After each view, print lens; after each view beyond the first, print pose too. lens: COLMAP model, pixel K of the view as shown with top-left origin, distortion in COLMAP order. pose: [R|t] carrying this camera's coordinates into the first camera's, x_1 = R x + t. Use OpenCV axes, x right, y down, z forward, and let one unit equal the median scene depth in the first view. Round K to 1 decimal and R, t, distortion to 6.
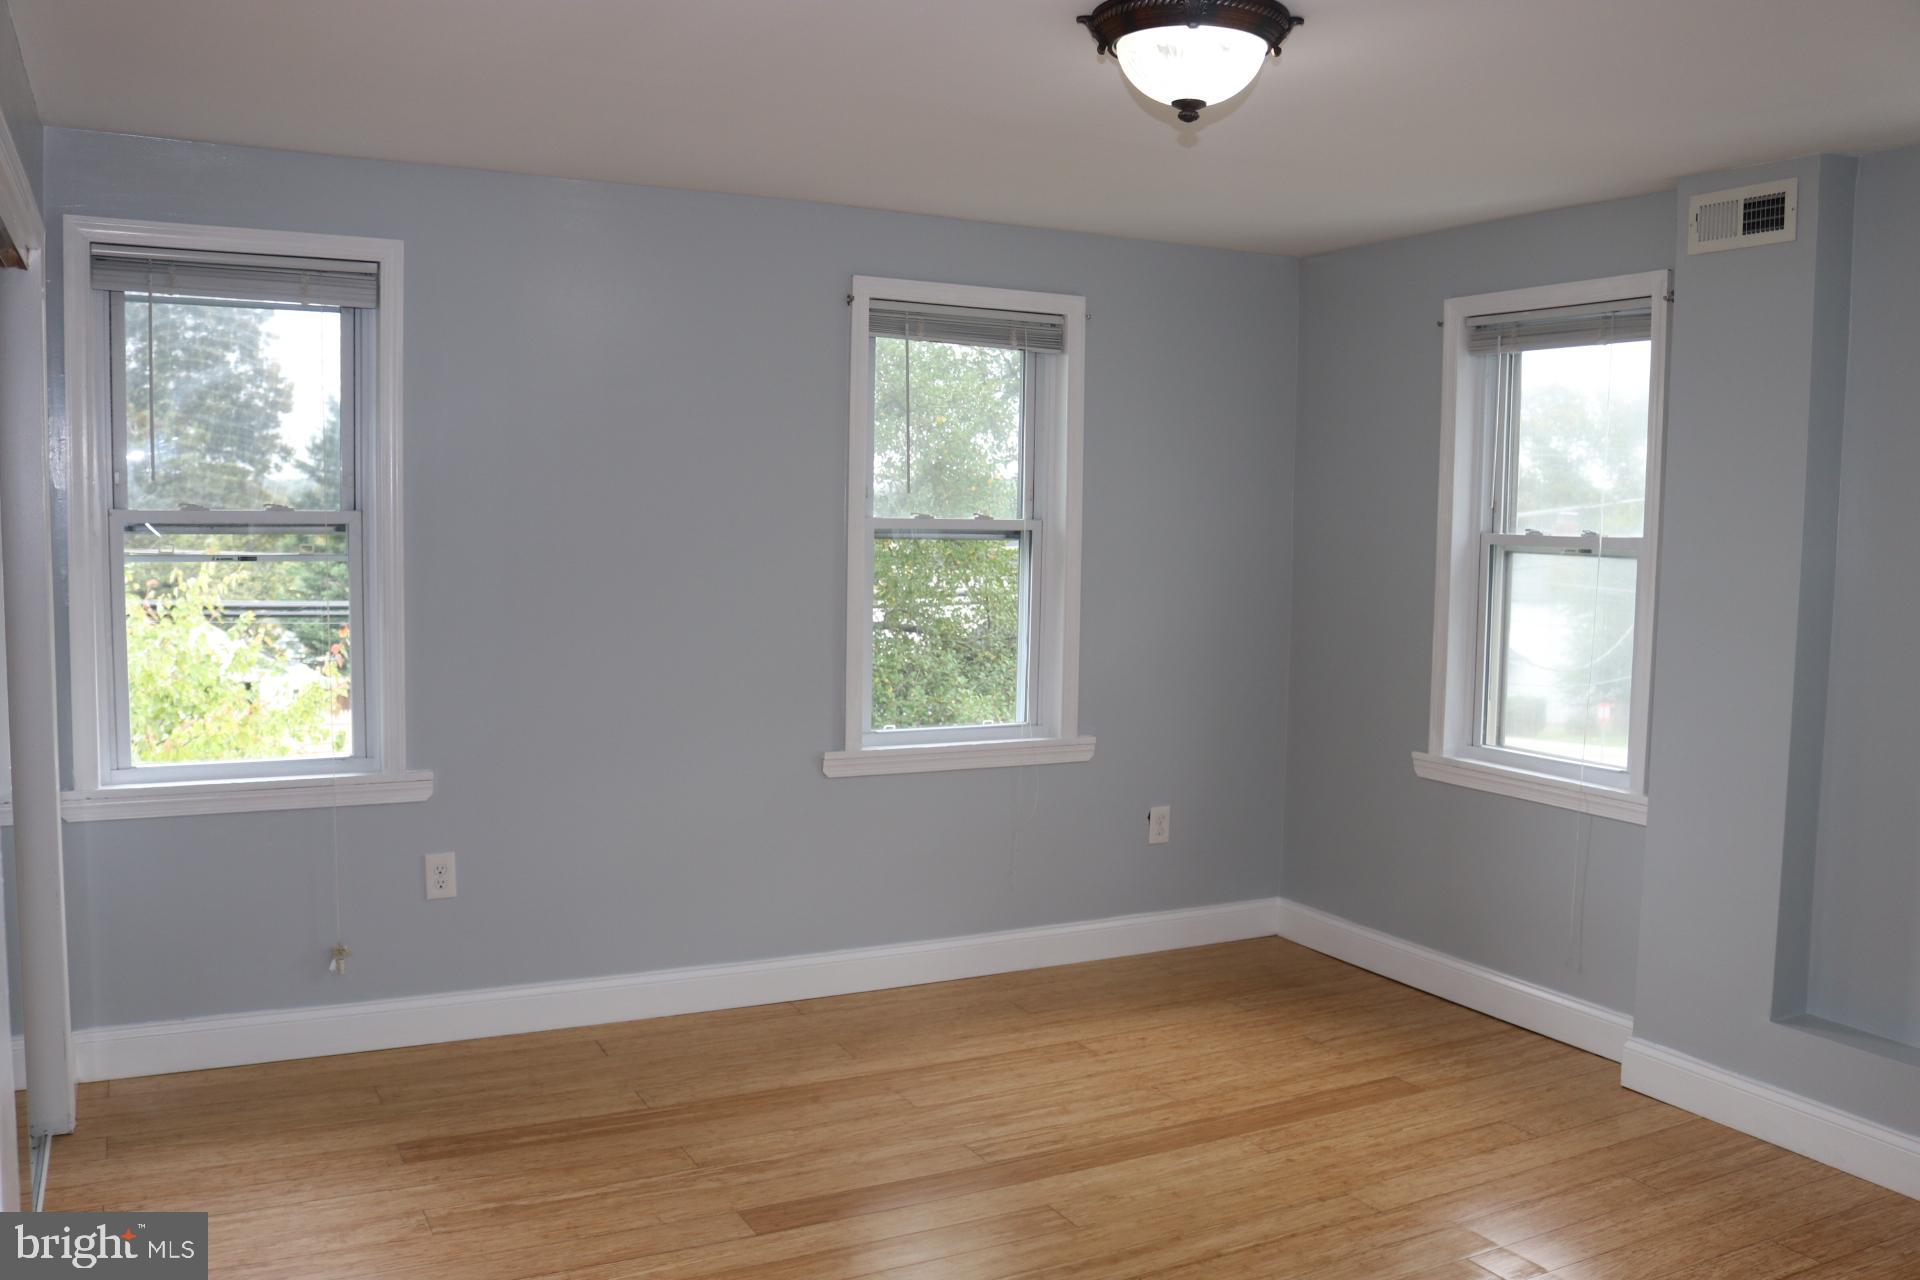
lens RADIAL K [[1583.3, 0, 924.0], [0, 1583.3, 635.9], [0, 0, 1]] dist [-0.148124, 0.109879]
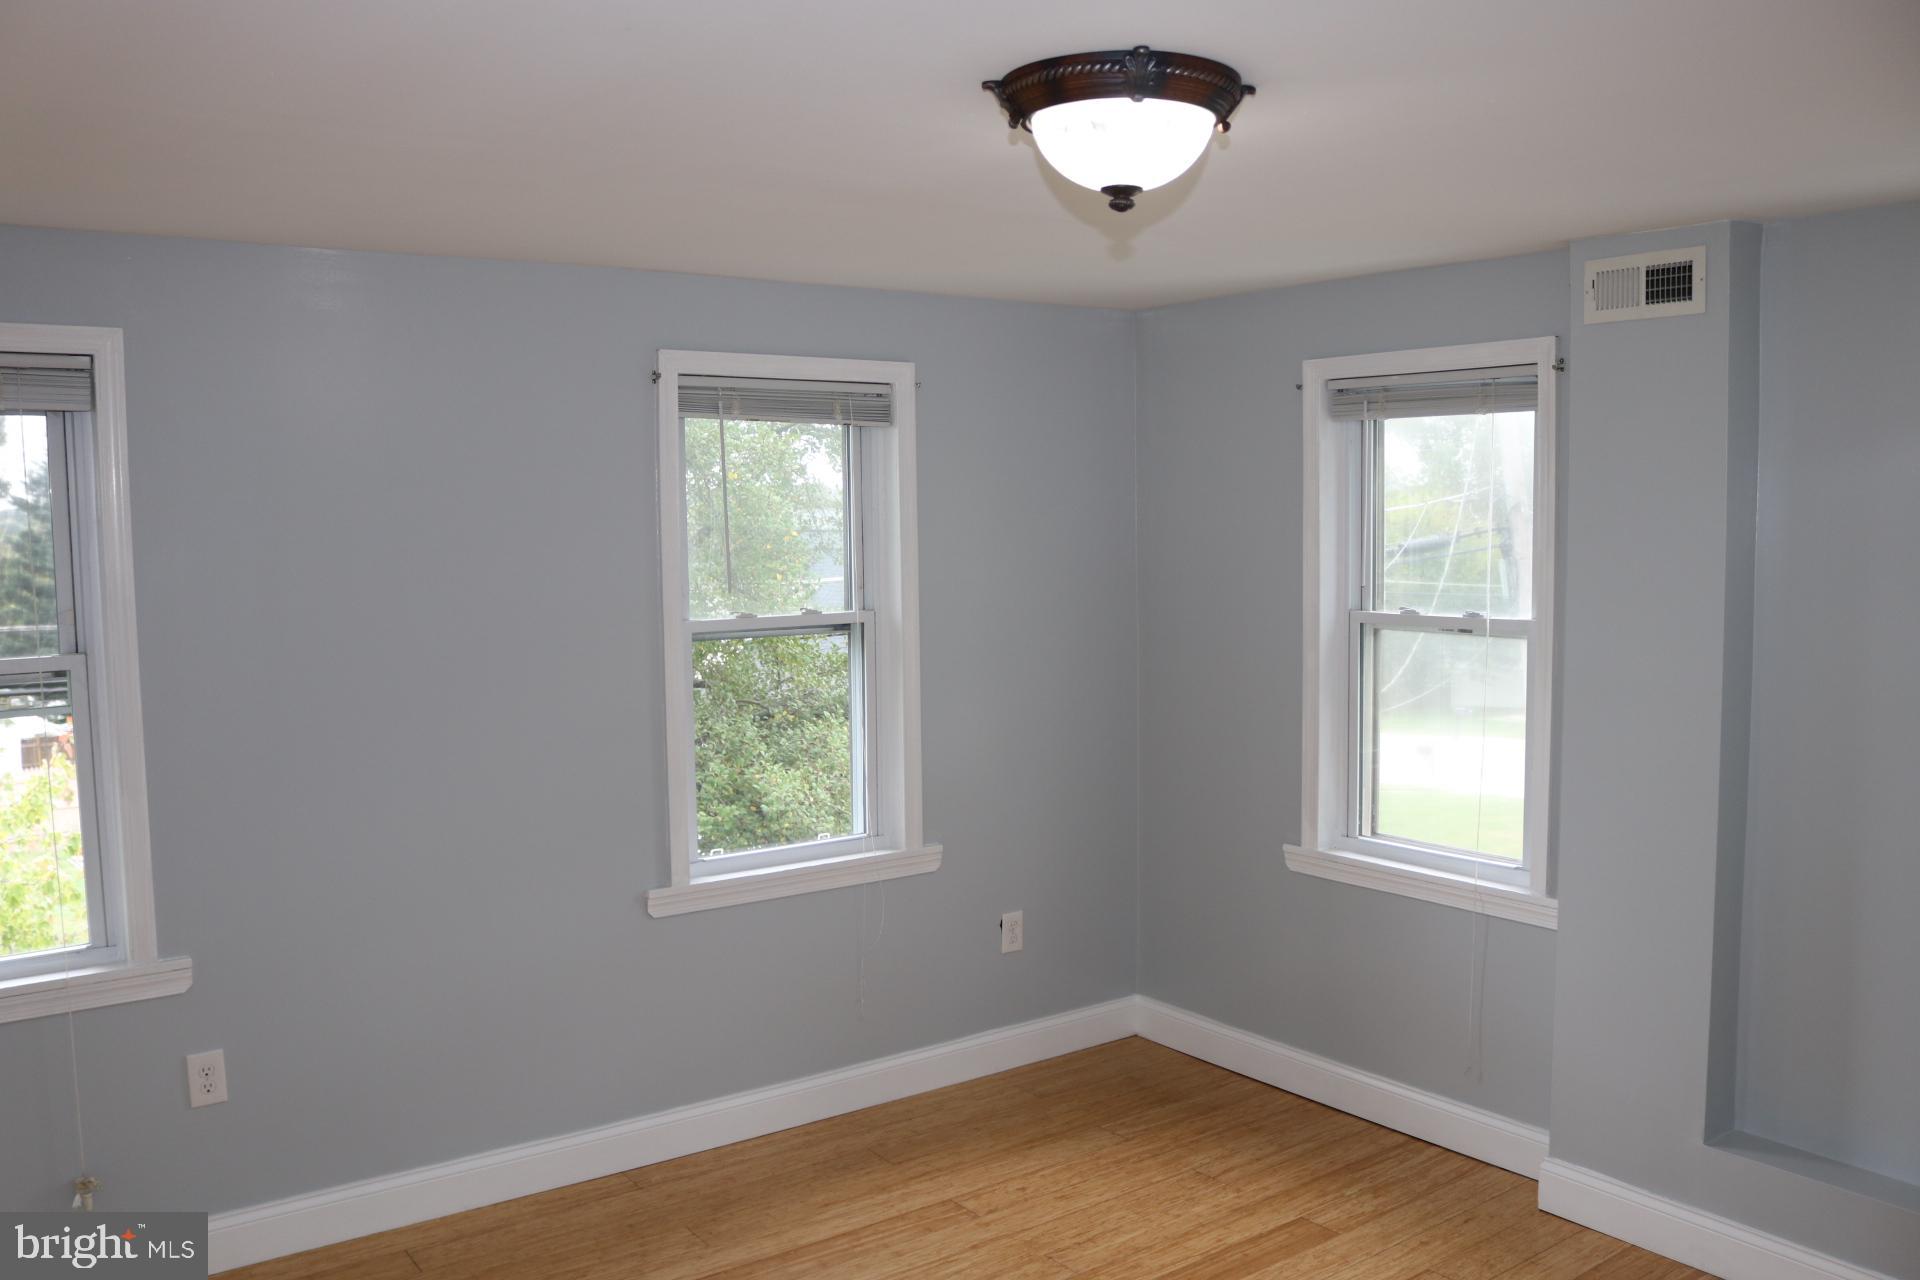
lens RADIAL K [[1599.0, 0, 938.0], [0, 1599.0, 663.9], [0, 0, 1]] dist [-0.155741, 0.132712]
pose [[0.987312, -0.043089, 0.152834, -0.035393], [0.042182, 0.999068, 0.009174, -0.057923], [-0.153086, -0.002610, 0.988209, 0.106489]]
